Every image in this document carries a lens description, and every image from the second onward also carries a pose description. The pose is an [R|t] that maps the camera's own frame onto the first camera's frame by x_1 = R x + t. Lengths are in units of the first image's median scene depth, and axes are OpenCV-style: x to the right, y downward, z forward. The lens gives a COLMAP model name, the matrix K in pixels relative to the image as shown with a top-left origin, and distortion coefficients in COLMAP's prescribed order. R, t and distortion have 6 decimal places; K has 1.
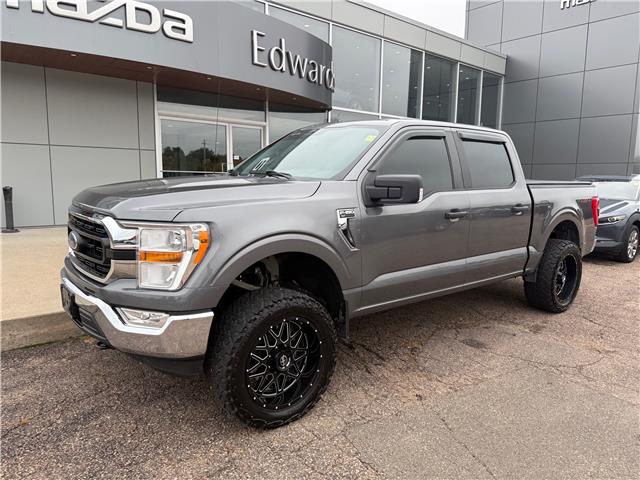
lens RADIAL K [[454.6, 0, 317.6], [0, 454.6, 238.6], [0, 0, 1]] dist [0.040114, -0.053047]
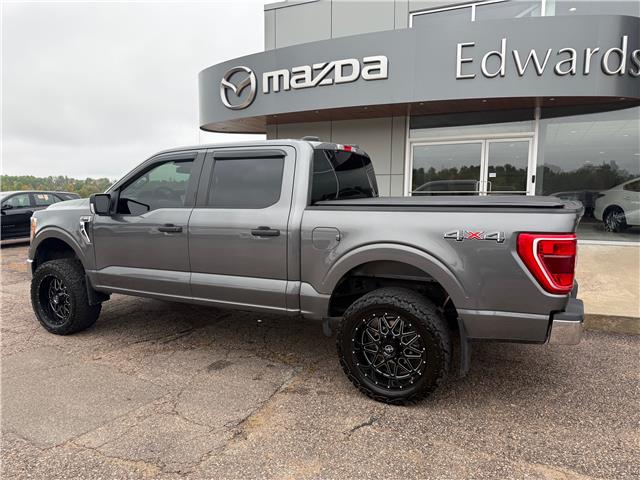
lens RADIAL K [[446.4, 0, 320.0], [0, 446.4, 240.0], [0, 0, 1]] dist [0.083954, -0.126835]
pose [[0.416734, 0.083750, -0.905162, 1.077933], [-0.119198, 0.992184, 0.036923, -0.081802], [0.901180, 0.092506, 0.423460, 0.642761]]
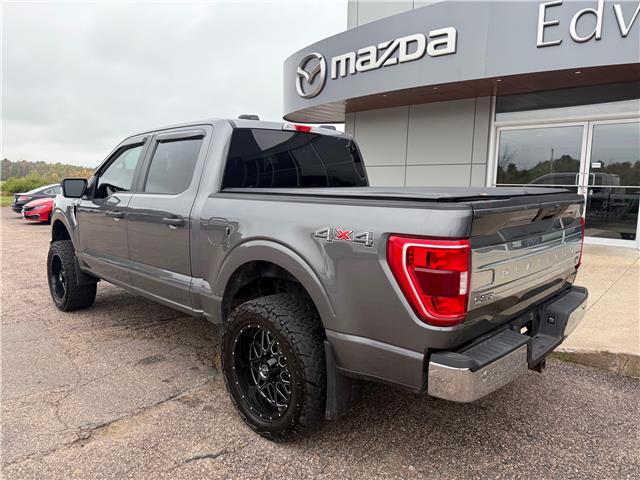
lens RADIAL K [[446.4, 0, 320.0], [0, 446.4, 240.0], [0, 0, 1]] dist [0.083954, -0.126835]
pose [[0.118797, 0.110426, -0.986759, 1.061046], [-0.150977, 0.984250, 0.091969, -0.122657], [0.981373, 0.138052, 0.133598, 0.993318]]
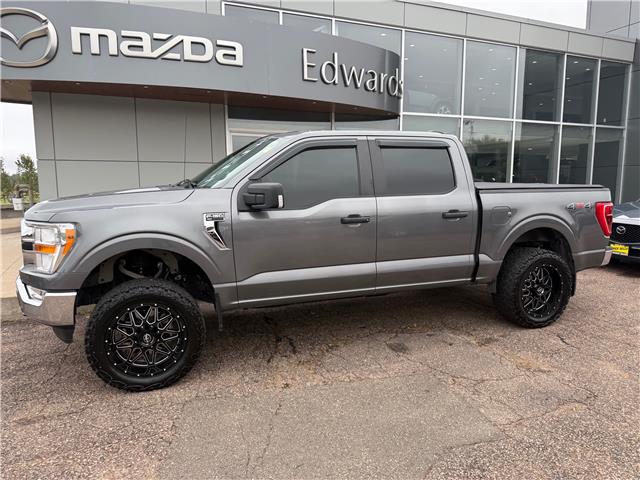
lens RADIAL K [[450.9, 0, 318.2], [0, 450.9, 243.6], [0, 0, 1]] dist [0.078377, -0.117013]
pose [[0.950250, 0.024810, -0.310498, 0.403756], [-0.025598, 0.999671, 0.001537, 0.001785], [0.310434, 0.006487, 0.950573, -0.008242]]
